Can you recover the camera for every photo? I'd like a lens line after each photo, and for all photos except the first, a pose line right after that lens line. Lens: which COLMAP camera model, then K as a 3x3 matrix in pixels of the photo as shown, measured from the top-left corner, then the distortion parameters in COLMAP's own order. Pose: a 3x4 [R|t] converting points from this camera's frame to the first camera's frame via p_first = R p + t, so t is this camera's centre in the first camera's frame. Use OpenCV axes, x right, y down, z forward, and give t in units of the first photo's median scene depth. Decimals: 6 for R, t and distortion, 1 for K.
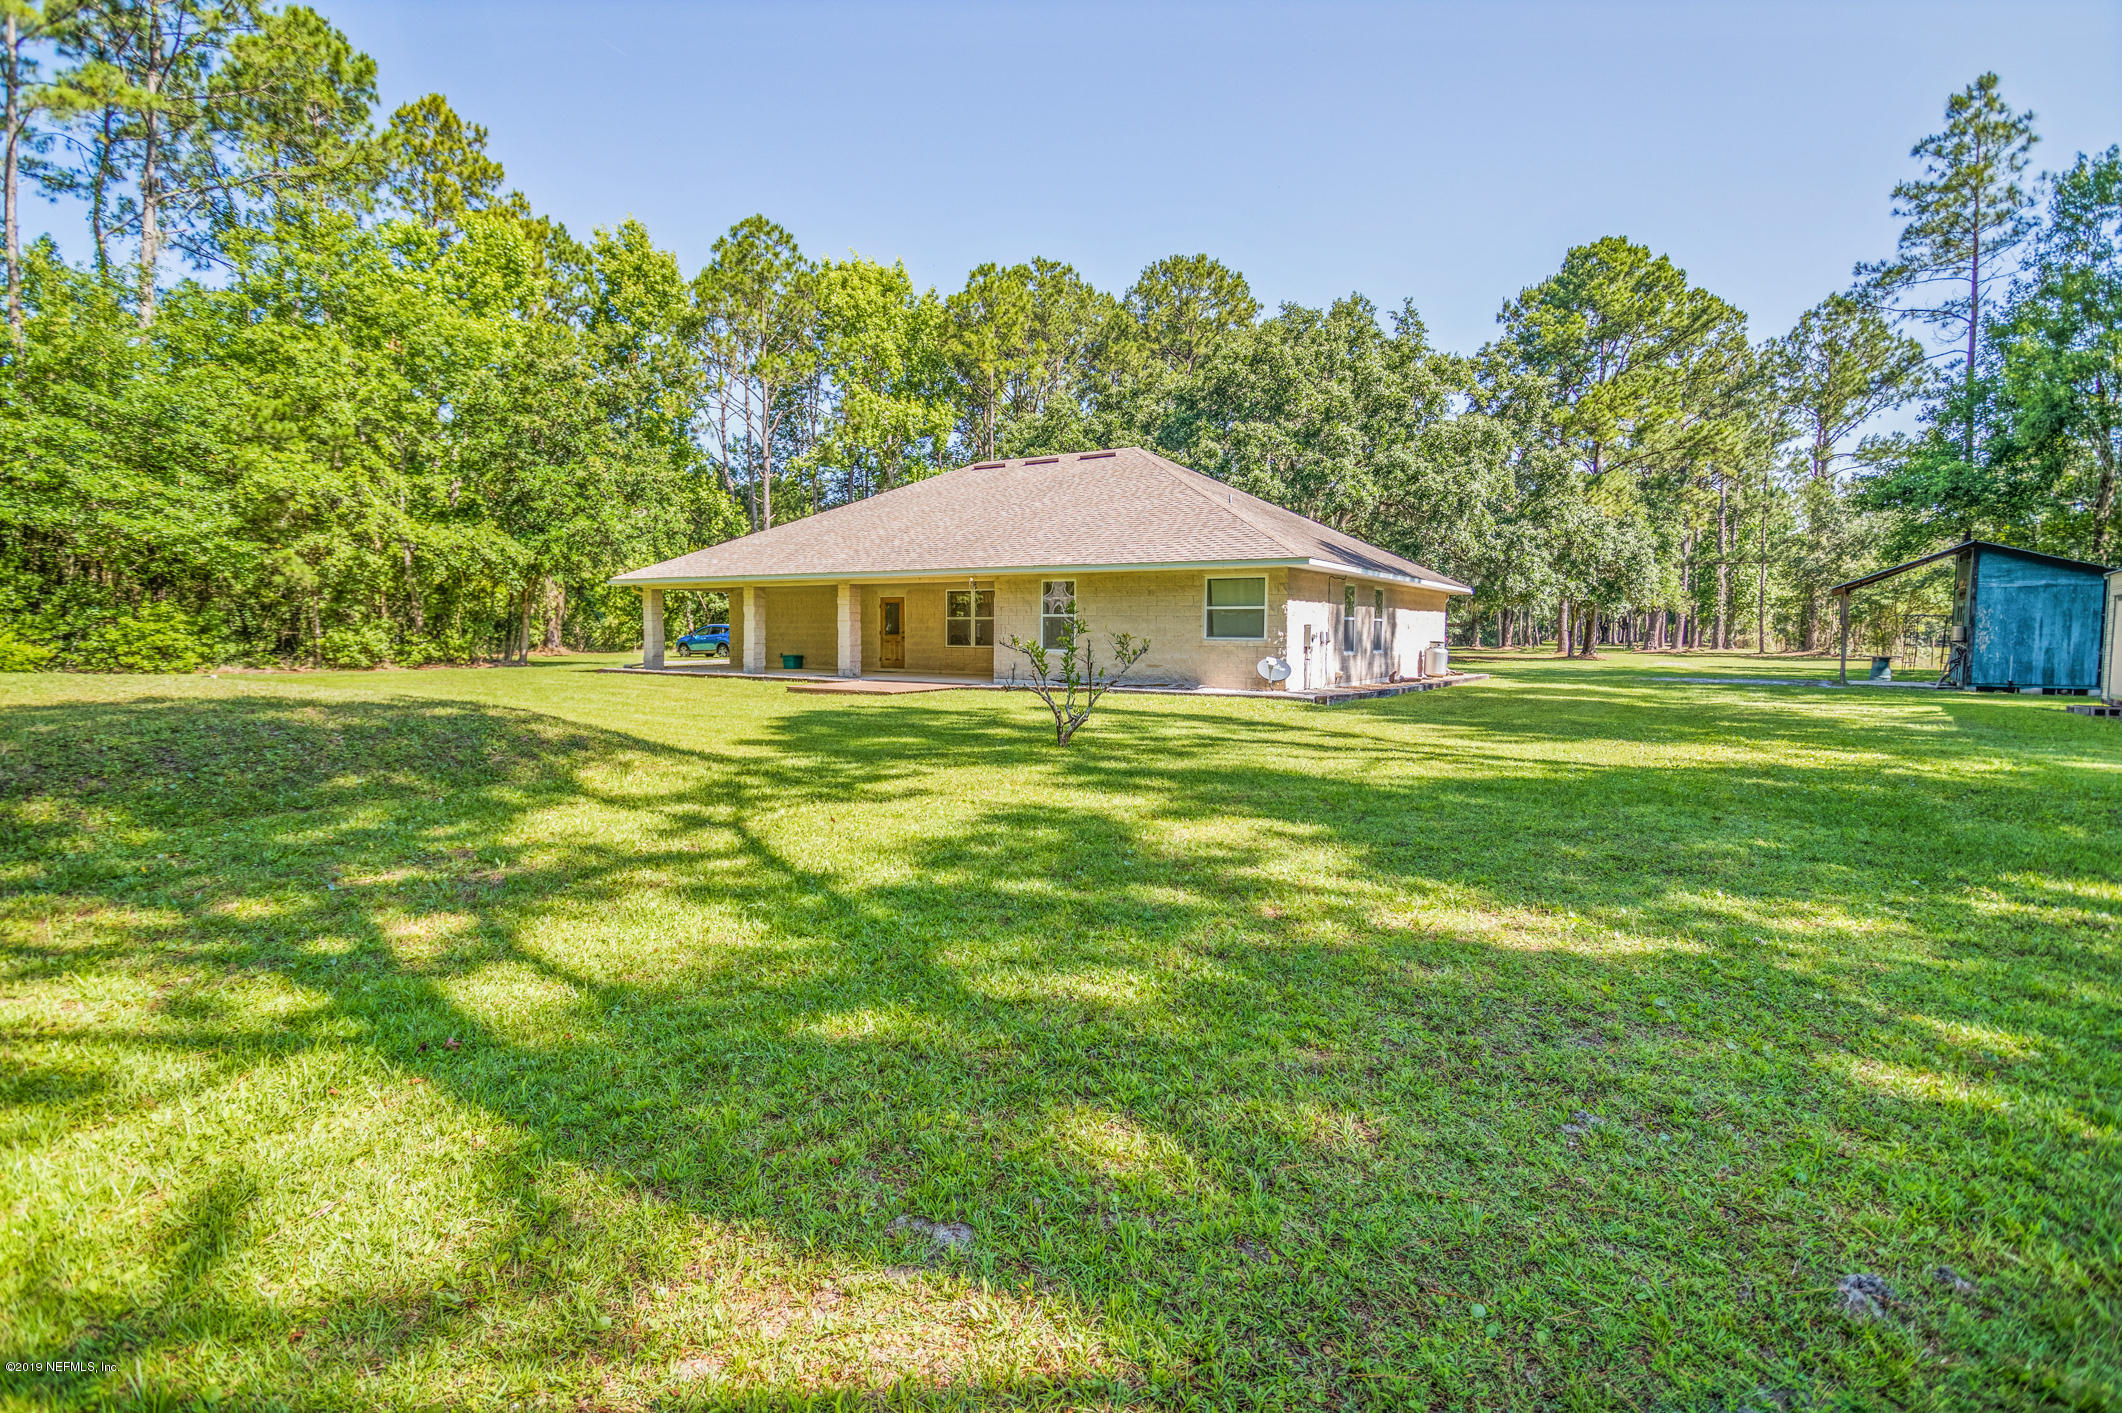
lens RADIAL K [[1041.0, 0, 1061.0], [0, 1041.0, 706.5], [0, 0, 1]] dist [-0.003509, -0.000665]
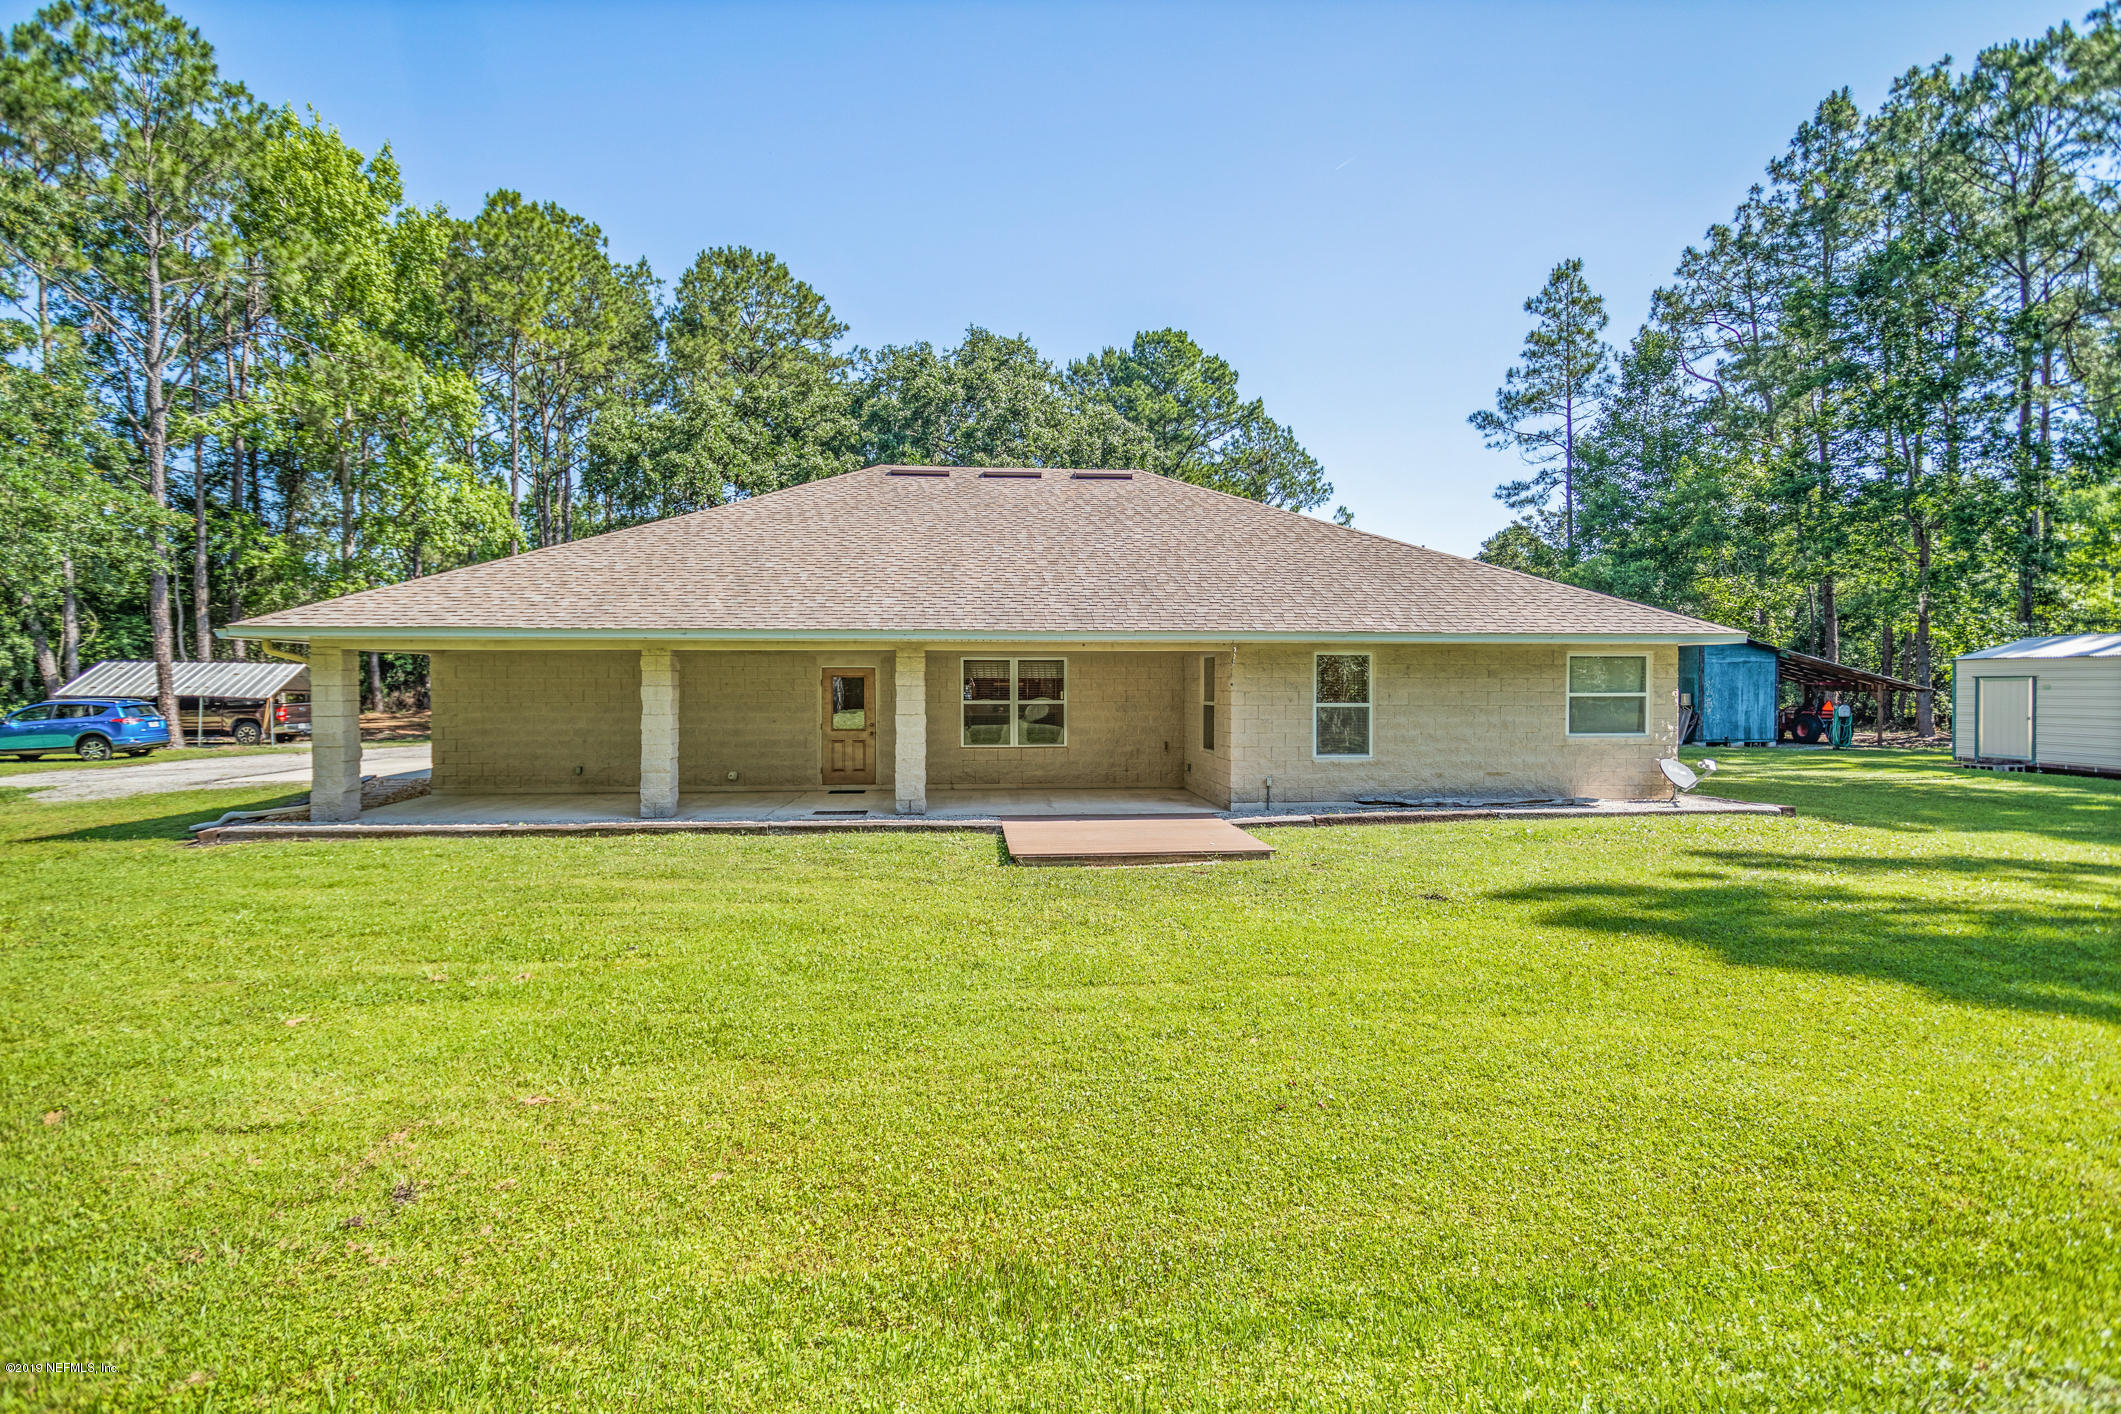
lens RADIAL K [[1029.4, 0, 1060.5], [0, 1029.4, 707.0], [0, 0, 1]] dist [0.000151, 0.000102]
pose [[0.788043, -0.022514, 0.615209, -0.459869], [0.051123, 0.998273, -0.028954, -0.062594], [-0.613494, 0.054269, 0.787832, 0.479753]]
